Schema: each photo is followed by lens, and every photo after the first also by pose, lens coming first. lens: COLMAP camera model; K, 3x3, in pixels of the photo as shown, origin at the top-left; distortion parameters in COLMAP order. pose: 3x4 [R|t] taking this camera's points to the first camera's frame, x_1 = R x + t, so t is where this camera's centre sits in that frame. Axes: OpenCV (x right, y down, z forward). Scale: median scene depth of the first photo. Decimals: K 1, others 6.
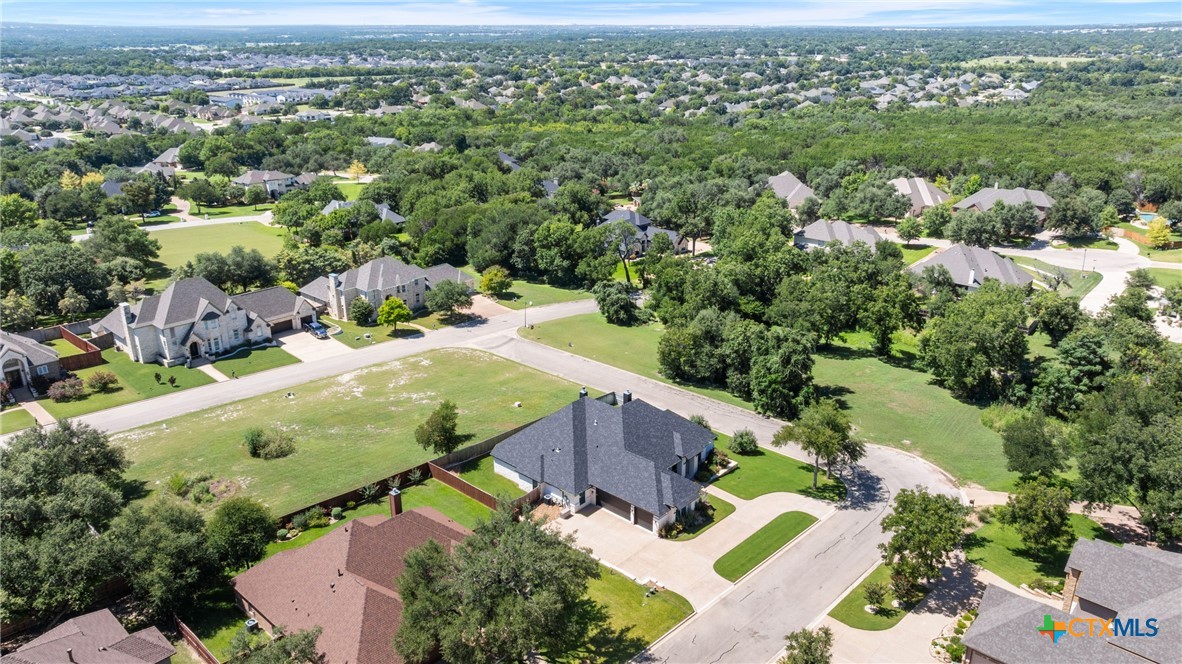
lens RADIAL K [[830.7, 0, 596.0], [0, 830.7, 329.5], [0, 0, 1]] dist [-0.018109, 0.006365]
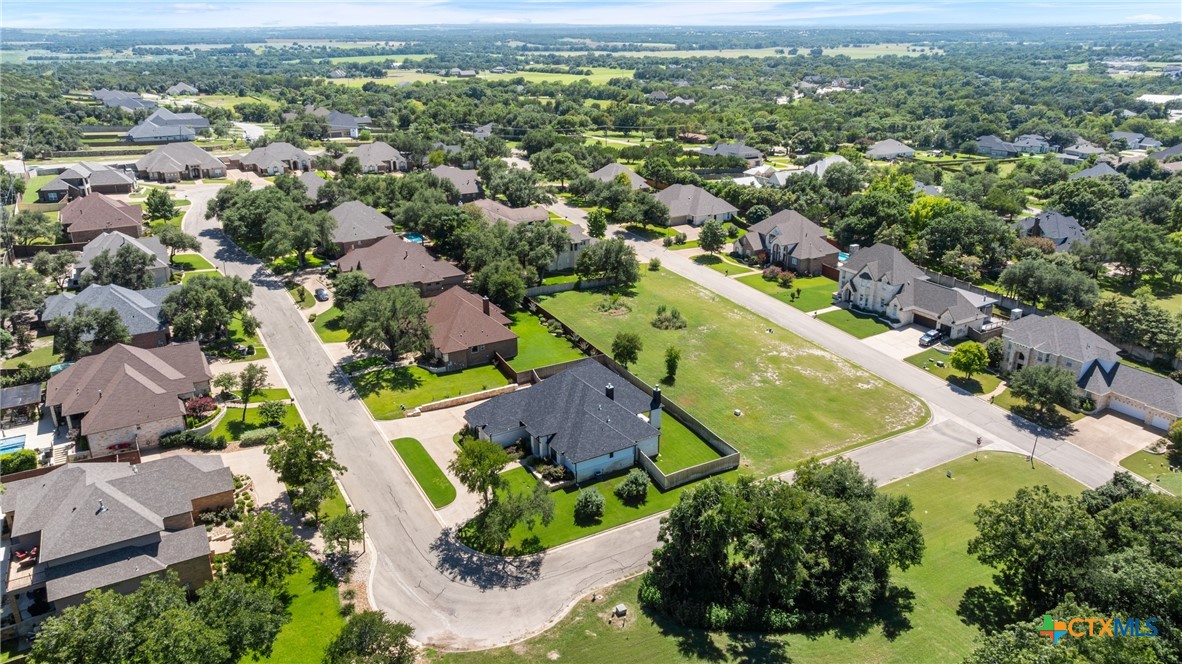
lens RADIAL K [[830.7, 0, 596.0], [0, 830.7, 329.5], [0, 0, 1]] dist [-0.018109, 0.006365]
pose [[-0.295067, 0.330848, -0.896368, 0.874292], [-0.325394, 0.847264, 0.419837, -0.383077], [0.898362, 0.415553, -0.142344, 1.005333]]
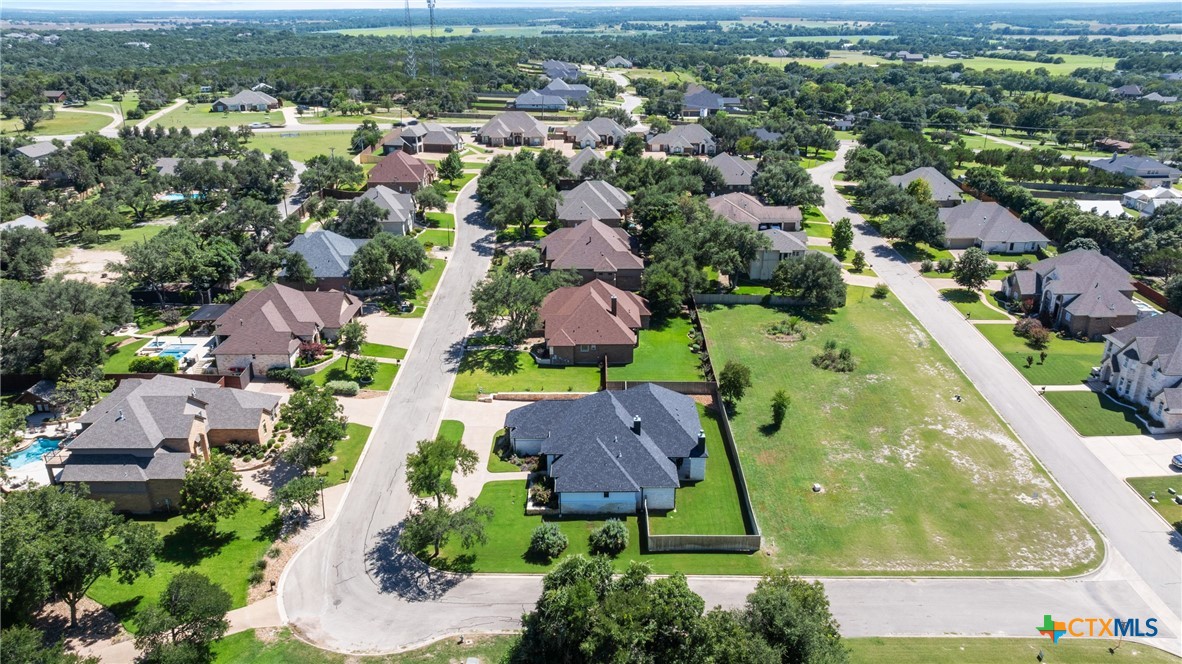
lens RADIAL K [[830.7, 0, 596.0], [0, 830.7, 329.5], [0, 0, 1]] dist [-0.018109, 0.006365]
pose [[-0.739464, 0.248083, -0.625818, 0.571018], [-0.227627, 0.782725, 0.579247, -0.481632], [0.633545, 0.570785, -0.522327, 1.273096]]
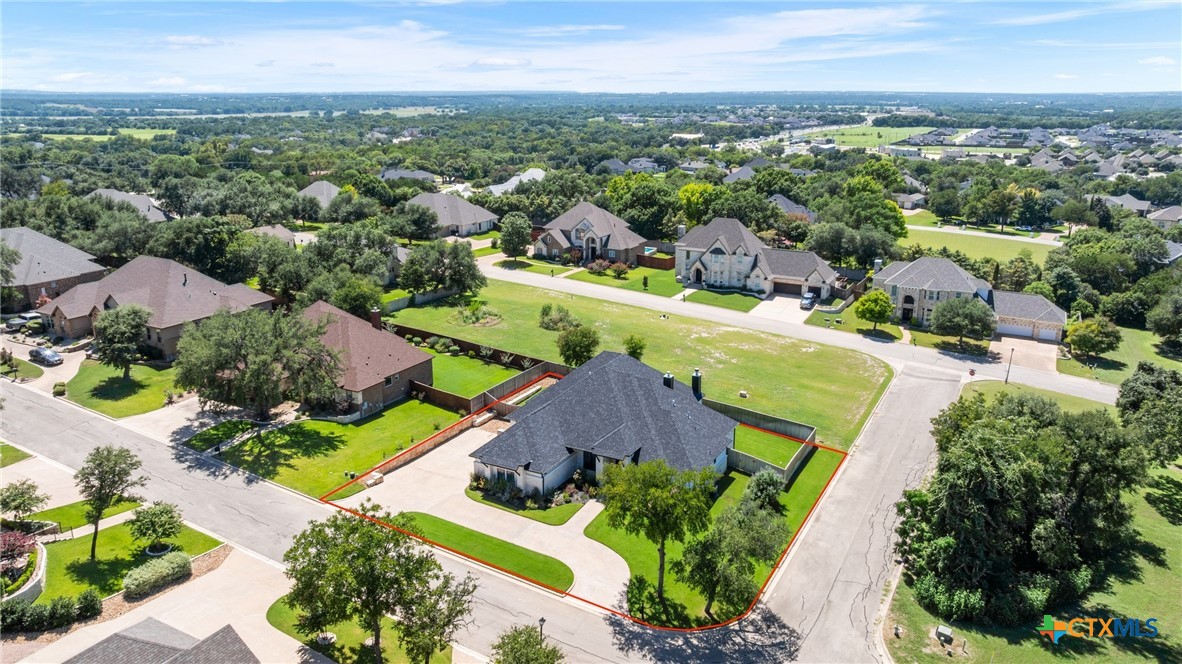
lens RADIAL K [[830.7, 0, 596.0], [0, 830.7, 329.5], [0, 0, 1]] dist [-0.018109, 0.006365]
pose [[0.242491, 0.266689, -0.932778, 0.675435], [-0.336424, 0.924930, 0.176986, -0.073095], [0.909954, 0.270892, 0.314007, 0.618262]]
